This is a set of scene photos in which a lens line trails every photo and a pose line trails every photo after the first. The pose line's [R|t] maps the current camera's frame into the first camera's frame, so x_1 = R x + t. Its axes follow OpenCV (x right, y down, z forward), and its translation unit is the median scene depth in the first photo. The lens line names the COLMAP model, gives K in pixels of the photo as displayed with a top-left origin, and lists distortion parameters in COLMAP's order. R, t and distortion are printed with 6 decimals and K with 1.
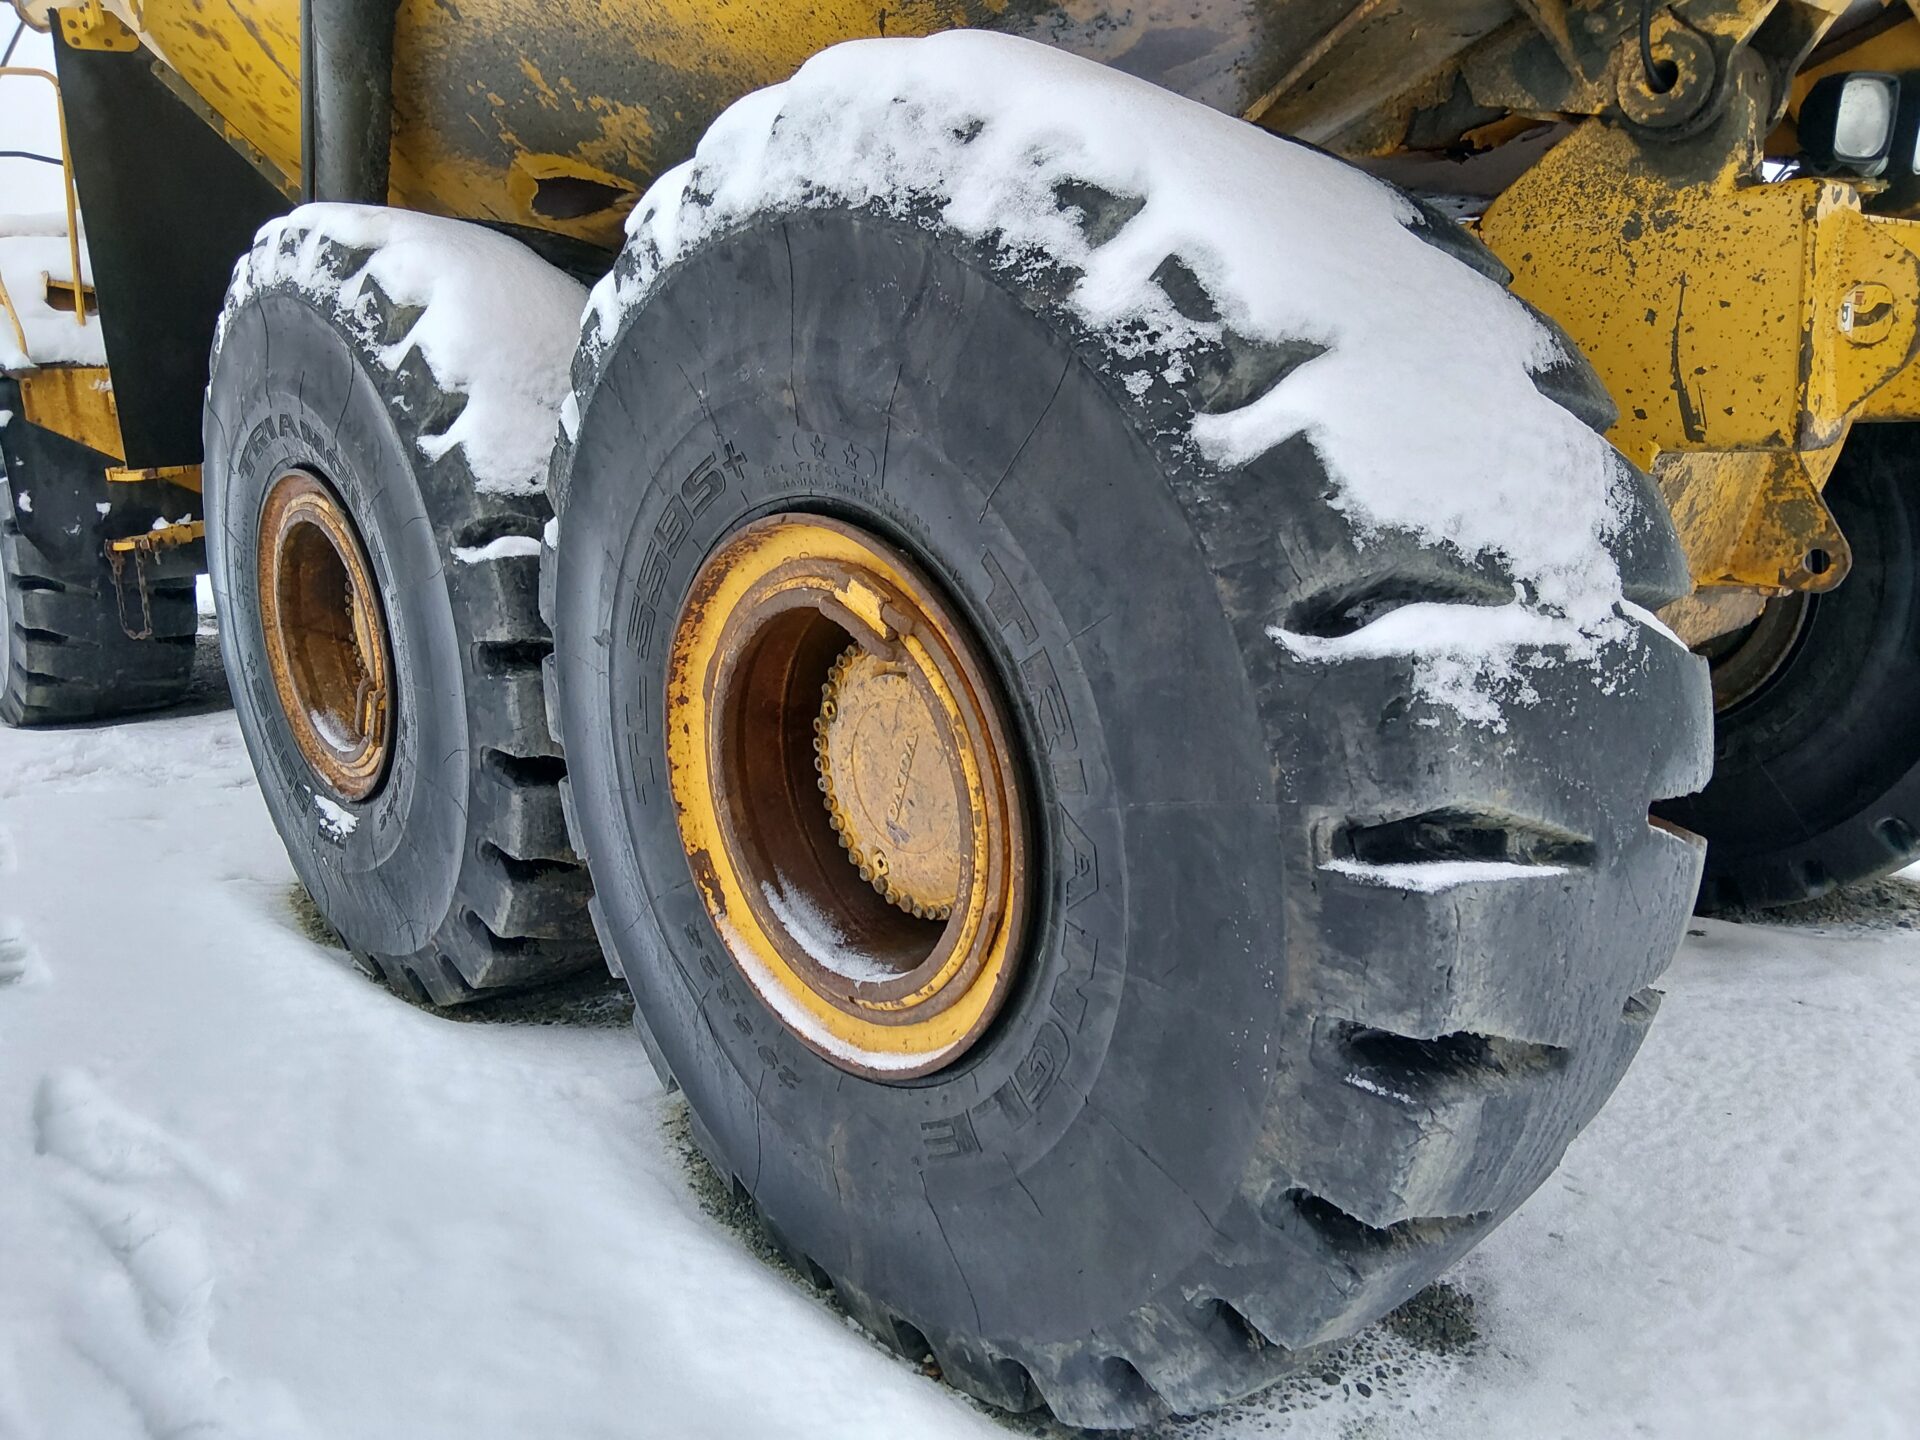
lens RADIAL K [[1457.2, 0, 966.2], [0, 1457.2, 722.7], [0, 0, 1]] dist [0.089726, -0.147660]
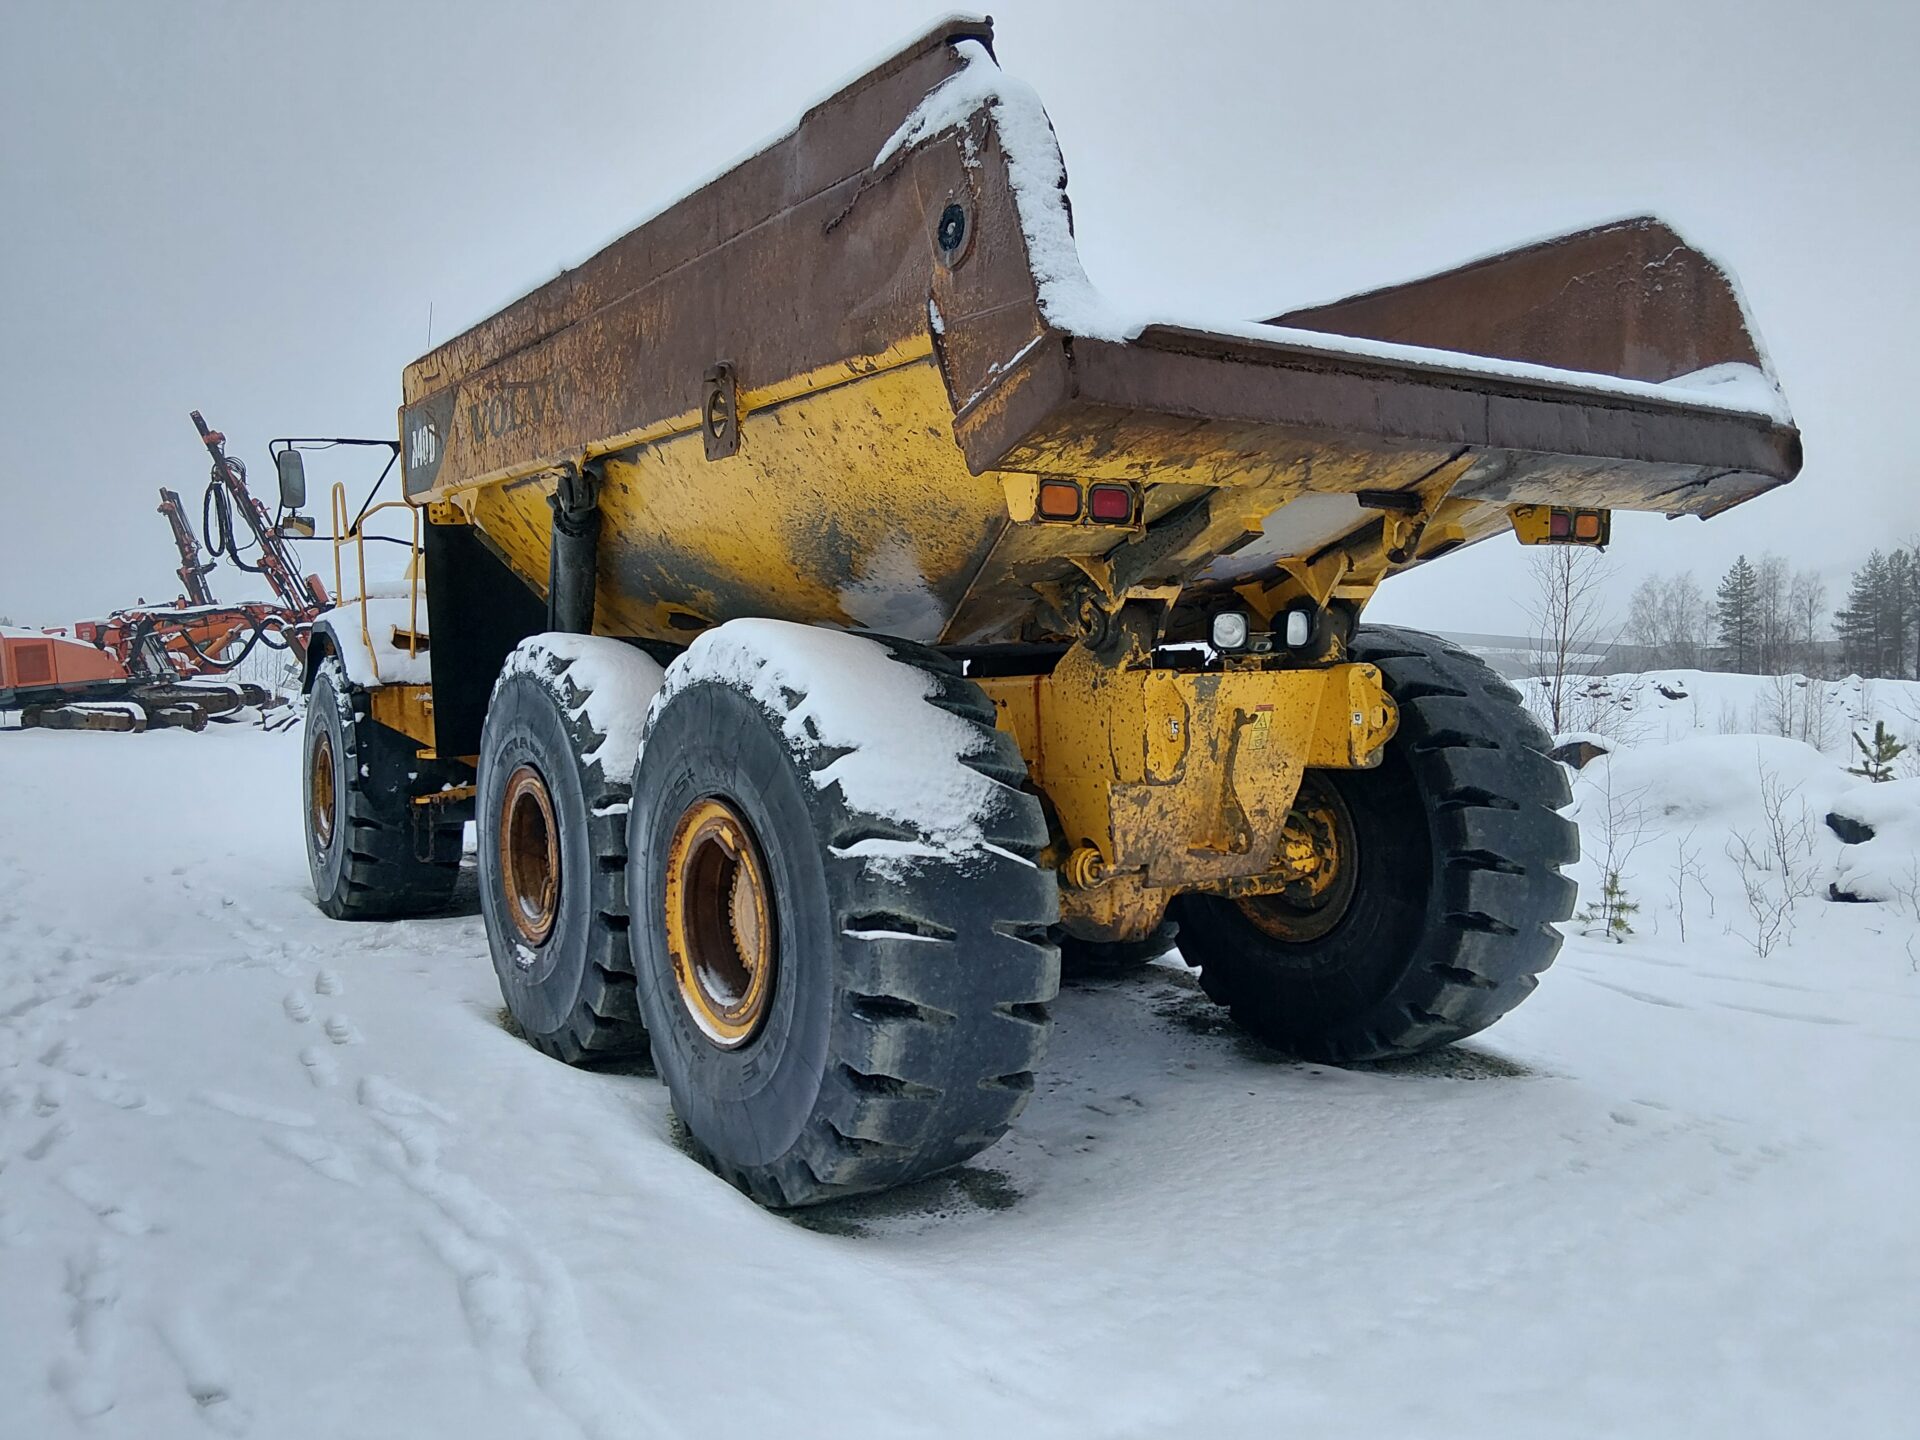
lens RADIAL K [[1457.2, 0, 961.6], [0, 1457.2, 712.1], [0, 0, 1]] dist [0.089726, -0.147660]
pose [[0.988324, 0.023173, -0.150594, 0.549699], [-0.051517, 0.980980, -0.187147, 0.122586], [0.143393, 0.192720, 0.970720, -1.098137]]
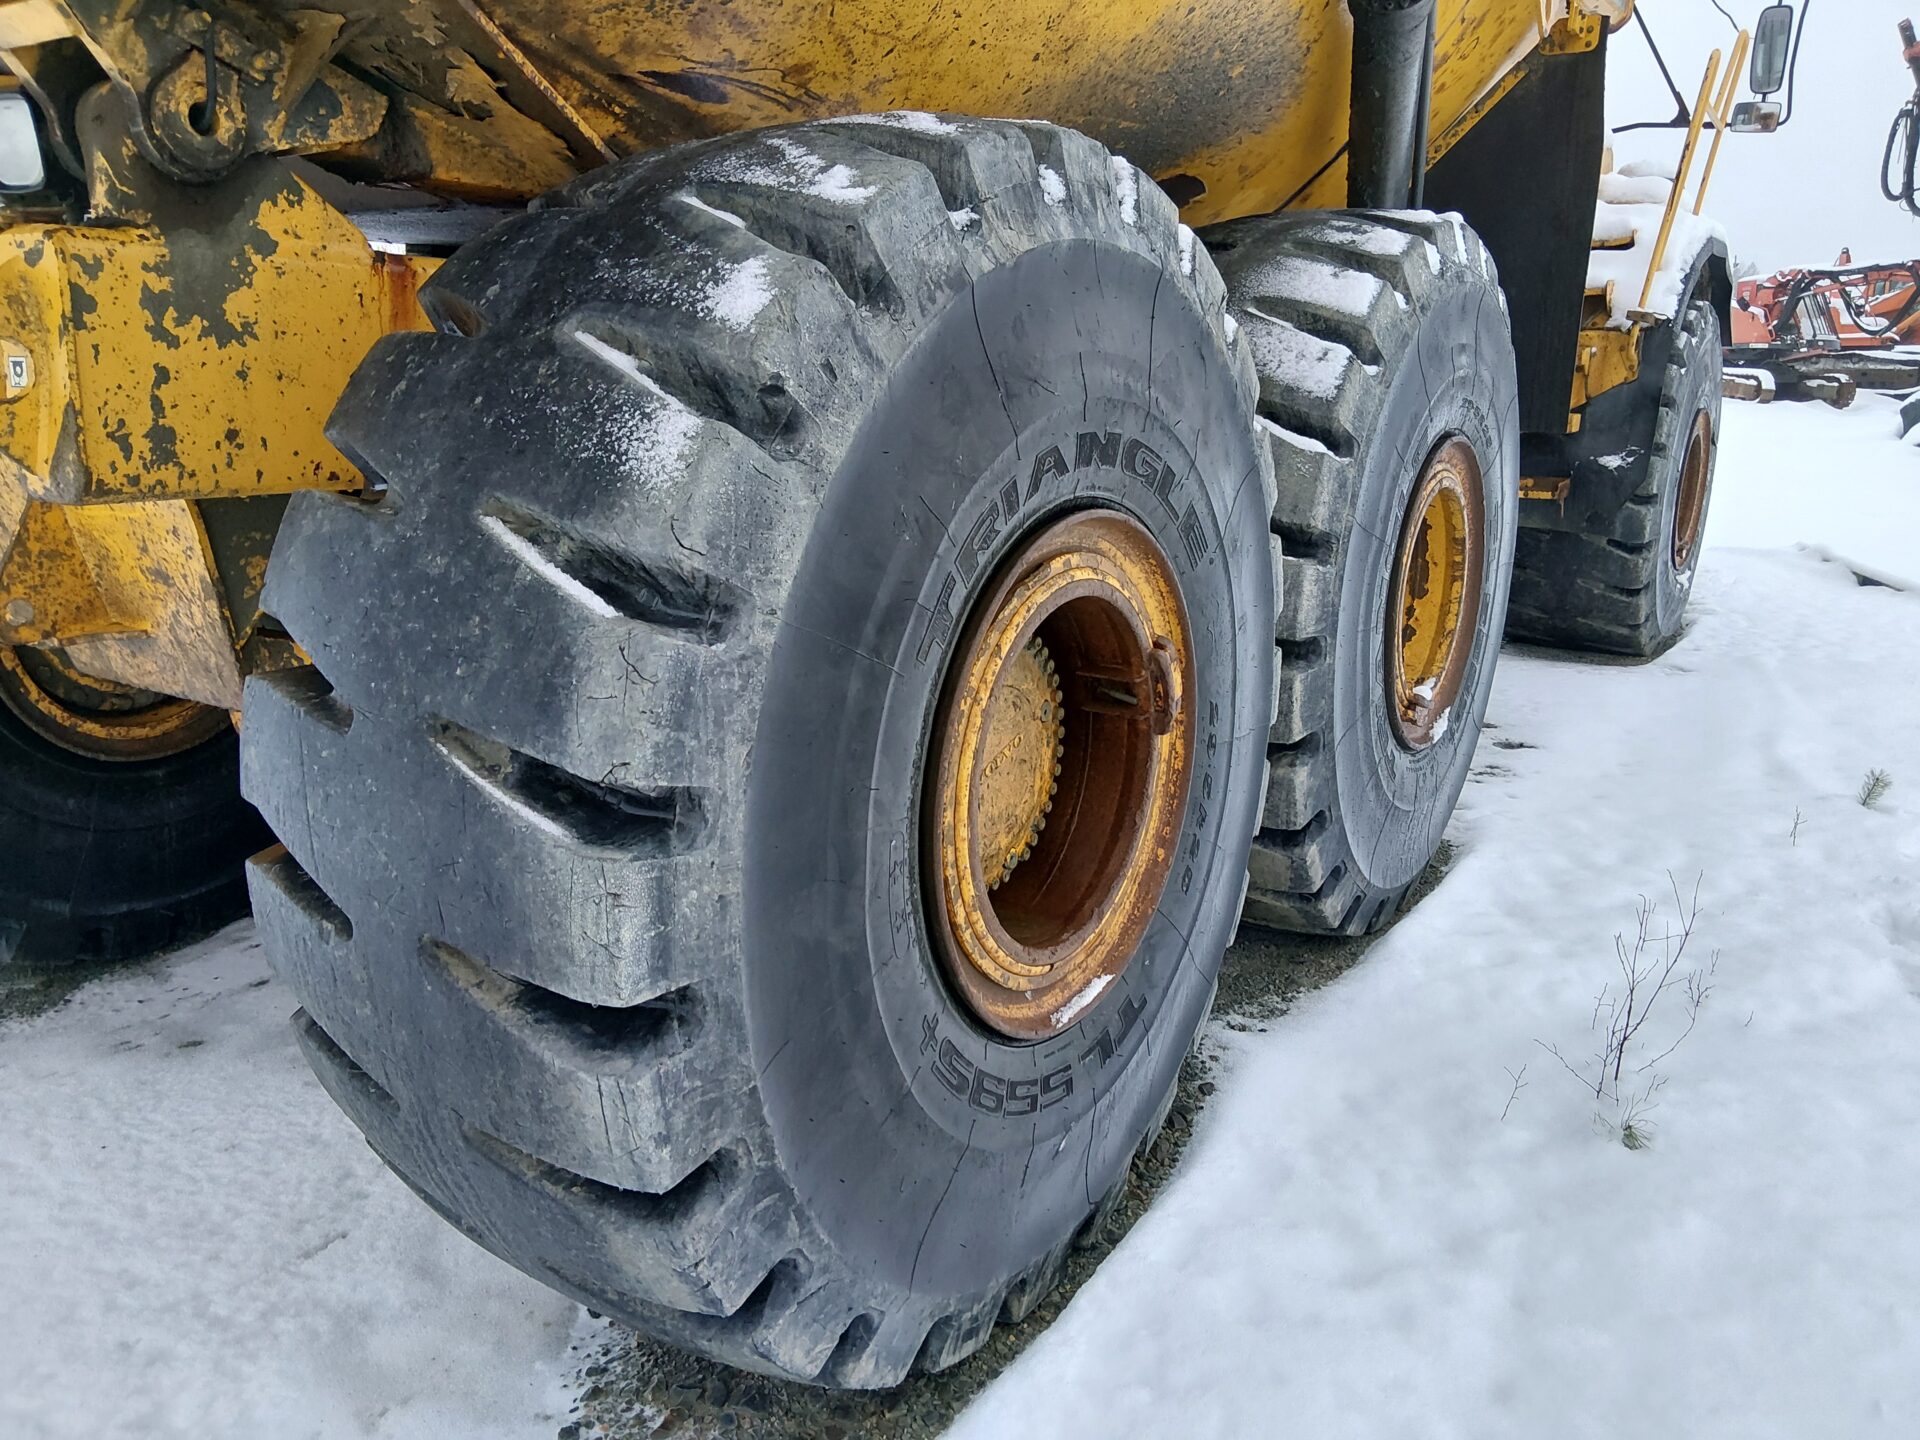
lens RADIAL K [[1457.2, 0, 949.6], [0, 1457.2, 711.4], [0, 0, 1]] dist [0.089726, -0.147660]
pose [[0.242863, 0.274508, -0.930410, 1.810041], [-0.241602, 0.946019, 0.216049, -0.445269], [0.939492, 0.172319, 0.296075, 1.437172]]
